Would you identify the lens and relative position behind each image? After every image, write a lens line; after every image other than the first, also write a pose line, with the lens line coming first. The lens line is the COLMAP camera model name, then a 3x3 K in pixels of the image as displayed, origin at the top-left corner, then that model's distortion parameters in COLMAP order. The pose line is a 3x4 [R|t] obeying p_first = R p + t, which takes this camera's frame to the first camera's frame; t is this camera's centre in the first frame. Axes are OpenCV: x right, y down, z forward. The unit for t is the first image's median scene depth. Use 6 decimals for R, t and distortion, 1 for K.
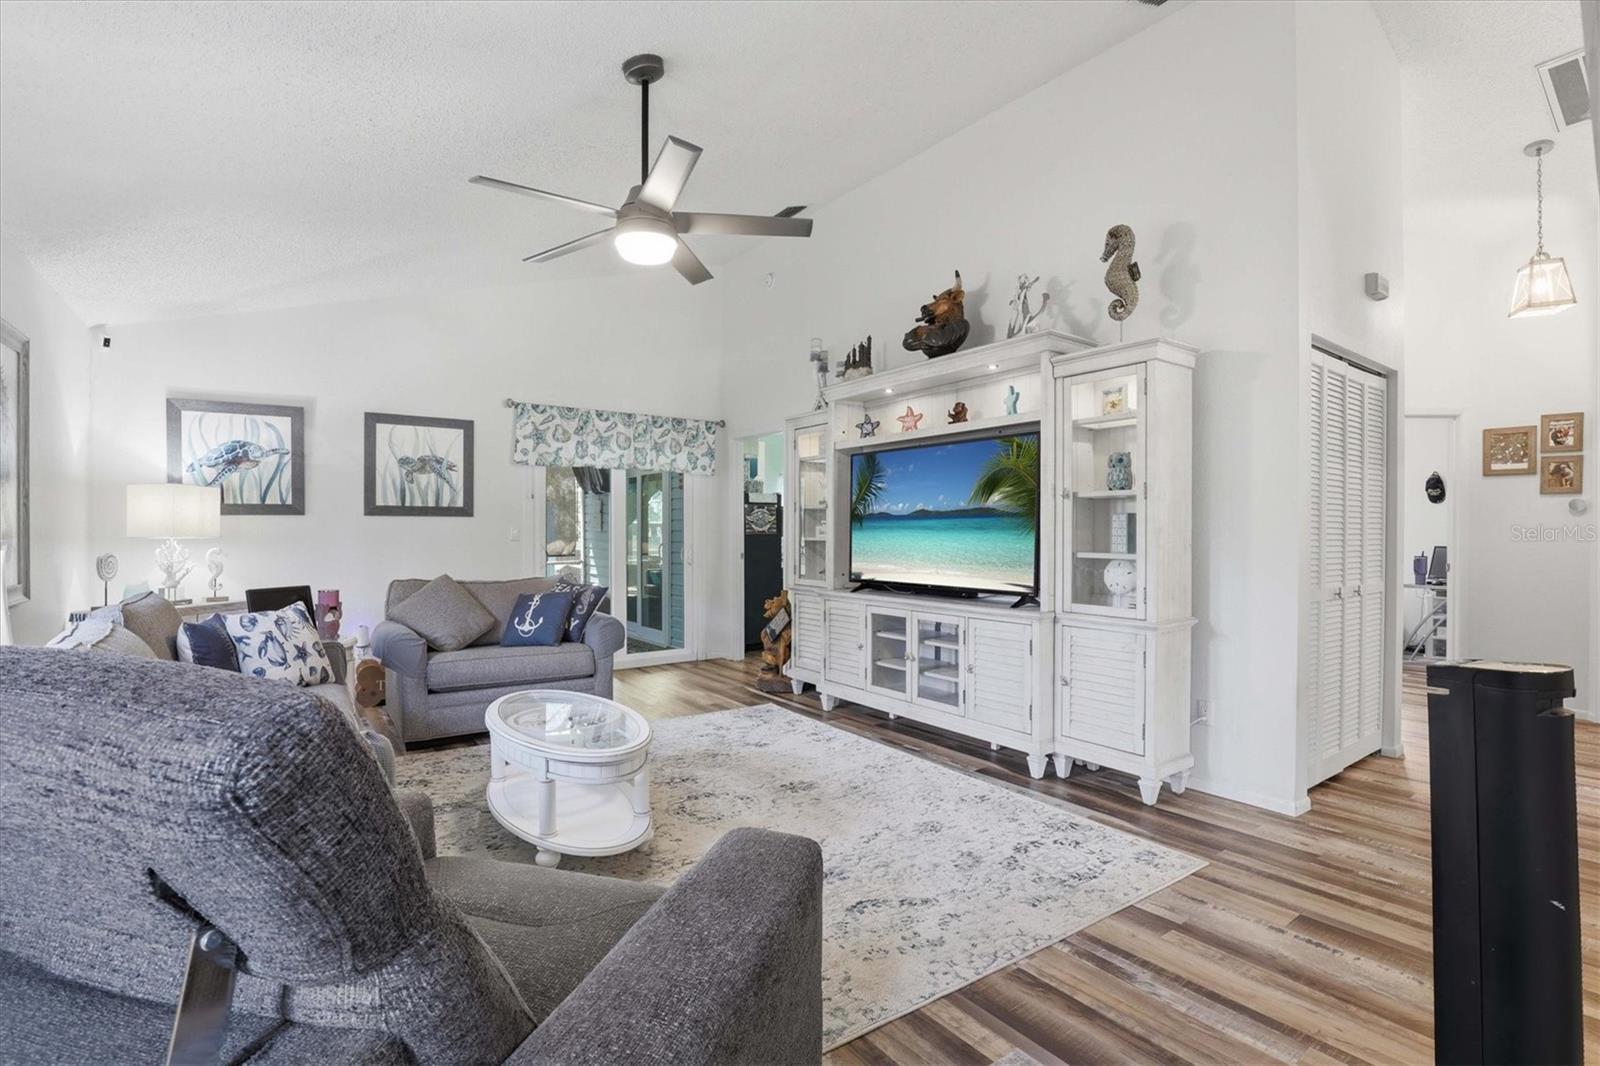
lens RADIAL K [[739.5, 0, 793.1], [0, 739.5, 536.2], [0, 0, 1]] dist [-0.032934, 0.003484]
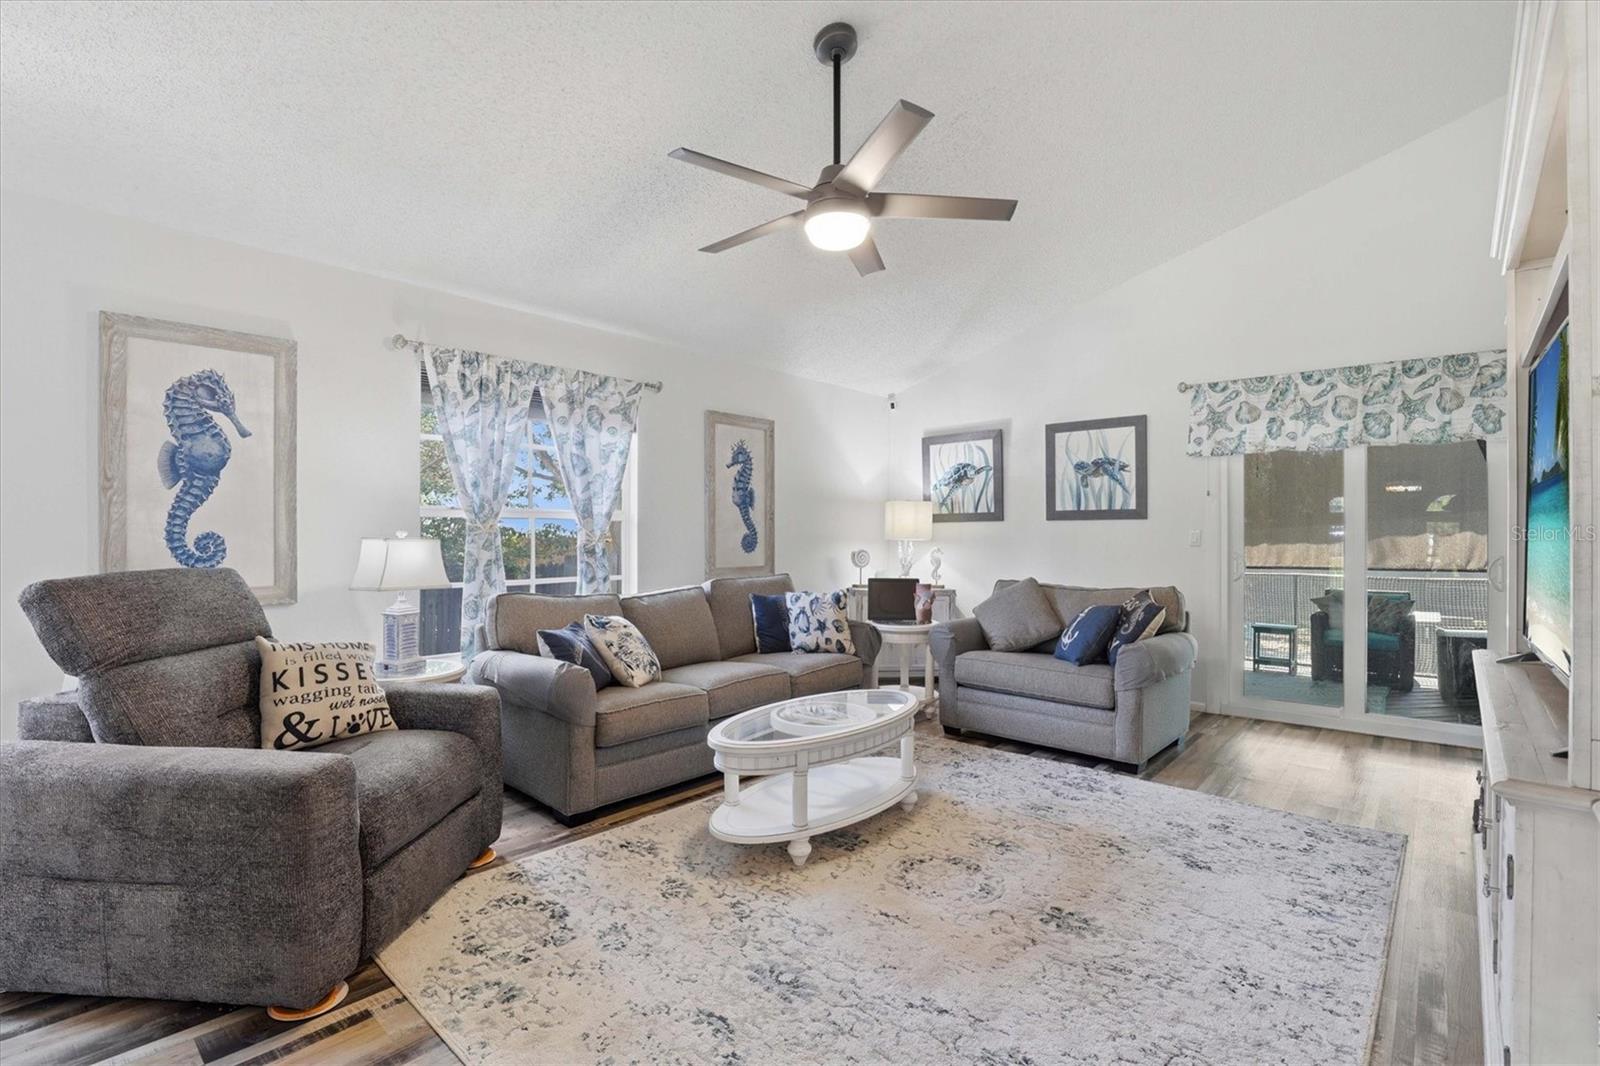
lens RADIAL K [[739.5, 0, 813.7], [0, 739.5, 534.2], [0, 0, 1]] dist [-0.032934, 0.003484]
pose [[0.243559, -0.002460, -0.969883, 0.381784], [-0.007909, 0.999958, -0.004523, -0.000477], [0.969854, 0.008773, 0.243530, 0.403077]]
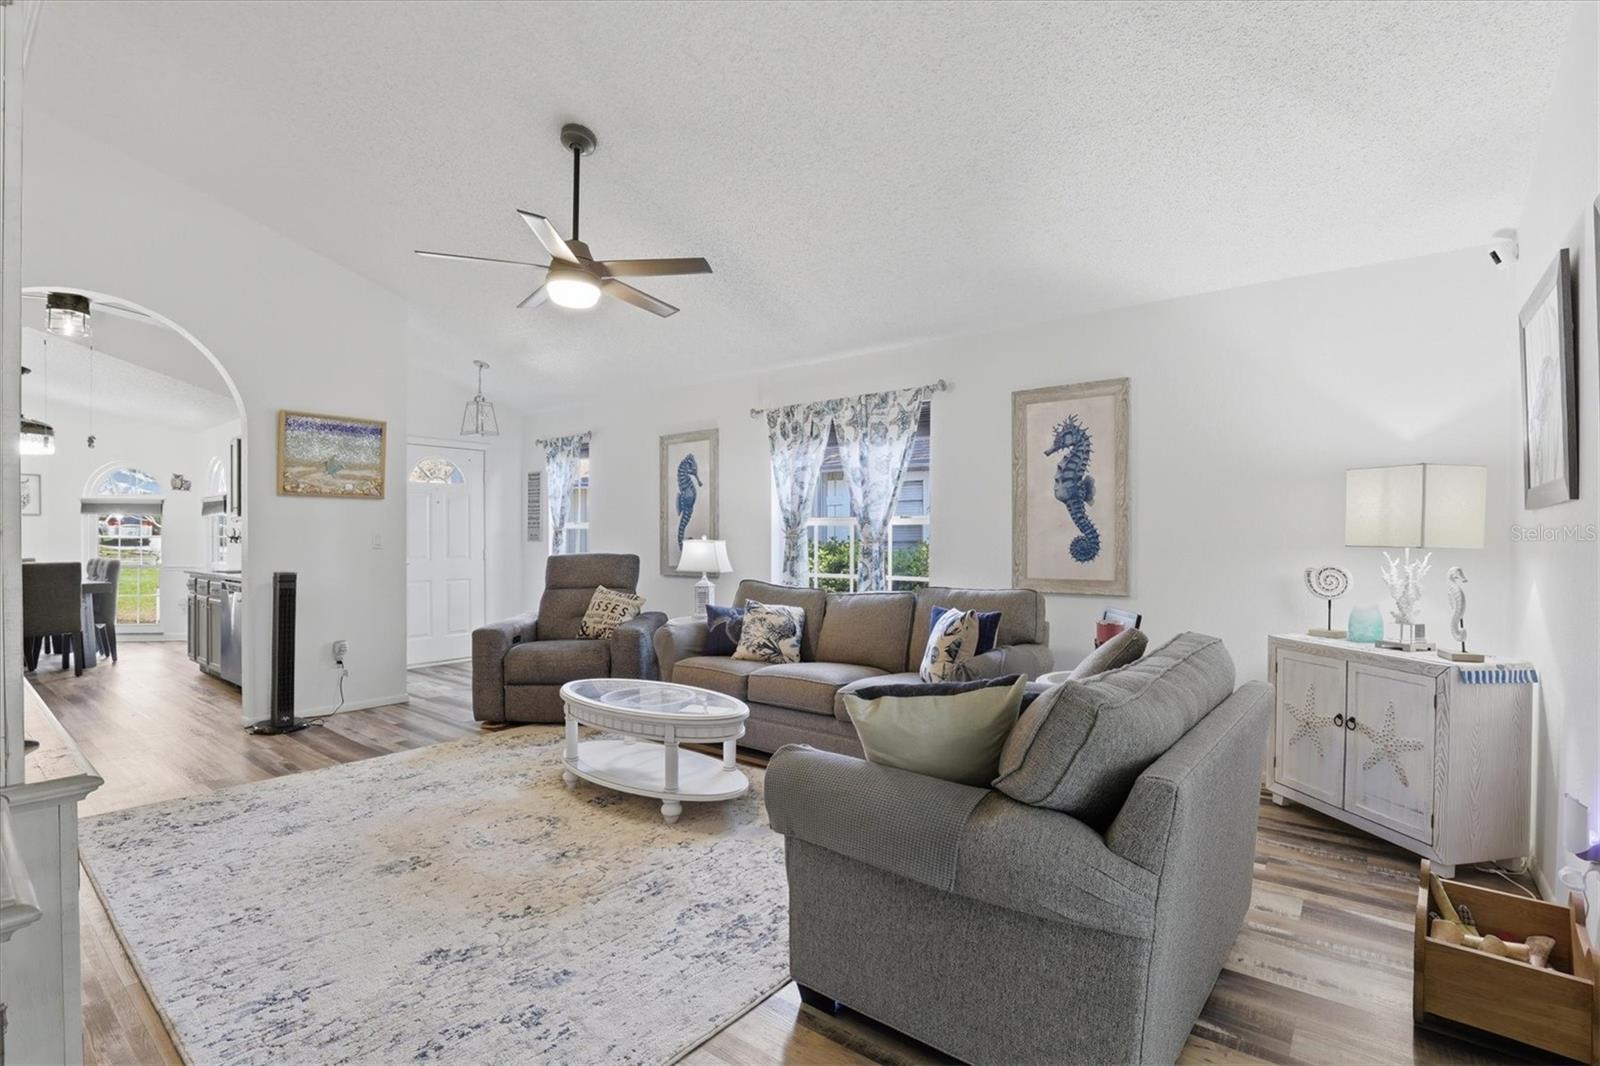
lens RADIAL K [[739.5, 0, 794.8], [0, 739.5, 544.2], [0, 0, 1]] dist [-0.032934, 0.003484]
pose [[-0.957493, -0.000729, -0.288457, -0.105387], [-0.004815, 0.999898, 0.013455, -0.005890], [0.288418, 0.014272, -0.957398, 1.200279]]
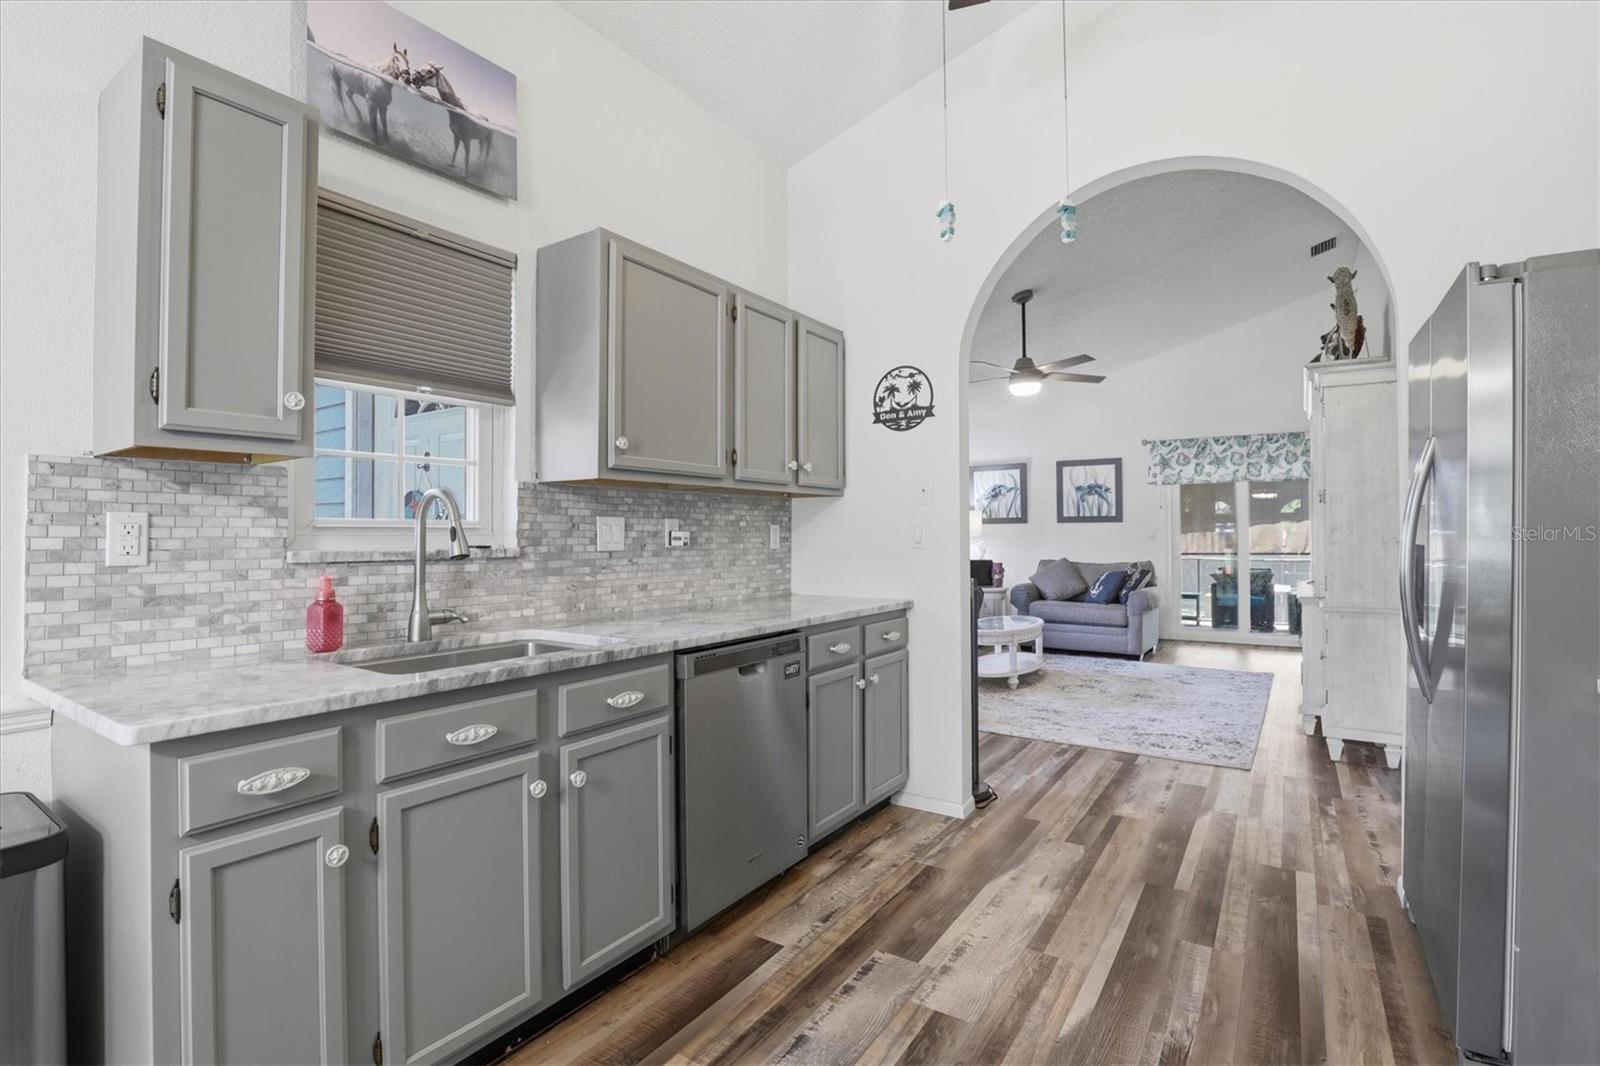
lens RADIAL K [[739.5, 0, 821.2], [0, 739.5, 524.8], [0, 0, 1]] dist [-0.032934, 0.003484]
pose [[0.376208, -0.013025, -0.926444, 0.770535], [-0.002249, 0.999885, -0.014971, 0.002558], [0.926532, 0.007715, 0.376136, -0.133278]]
